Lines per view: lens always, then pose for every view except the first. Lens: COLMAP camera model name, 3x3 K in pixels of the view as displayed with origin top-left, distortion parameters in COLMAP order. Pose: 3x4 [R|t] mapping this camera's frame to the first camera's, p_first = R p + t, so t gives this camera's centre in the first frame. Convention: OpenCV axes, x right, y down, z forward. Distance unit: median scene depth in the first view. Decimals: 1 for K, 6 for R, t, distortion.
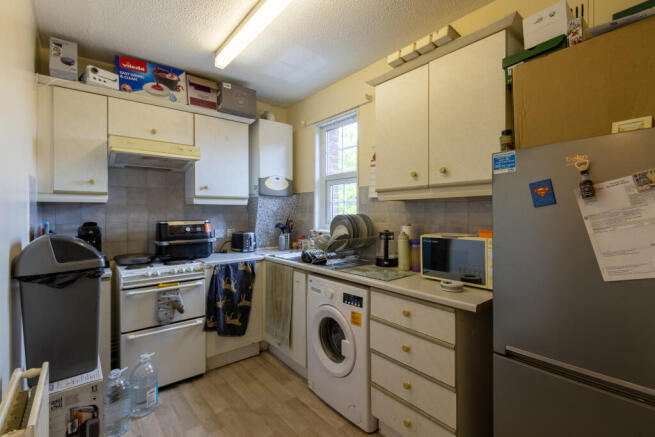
lens RADIAL K [[301.3, 0, 323.9], [0, 301.3, 215.9], [0, 0, 1]] dist [0.000294, -0.000053]
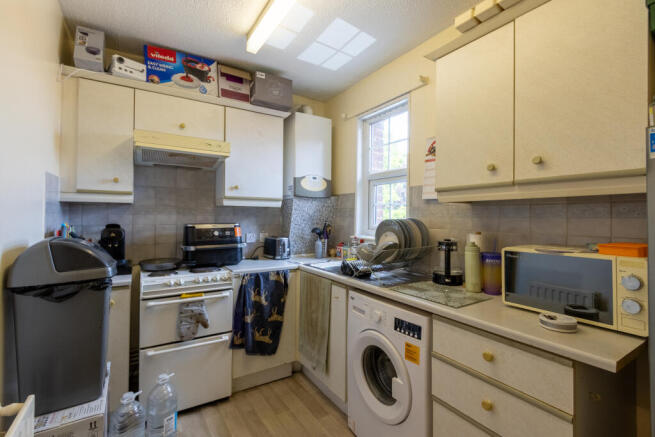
lens RADIAL K [[301.3, 0, 323.9], [0, 301.3, 215.9], [0, 0, 1]] dist [0.000294, -0.000053]
pose [[0.992759, 0.010852, -0.119628, -0.023474], [-0.012448, 0.999843, -0.012607, -0.000378], [0.119473, 0.014004, 0.992739, 0.151001]]
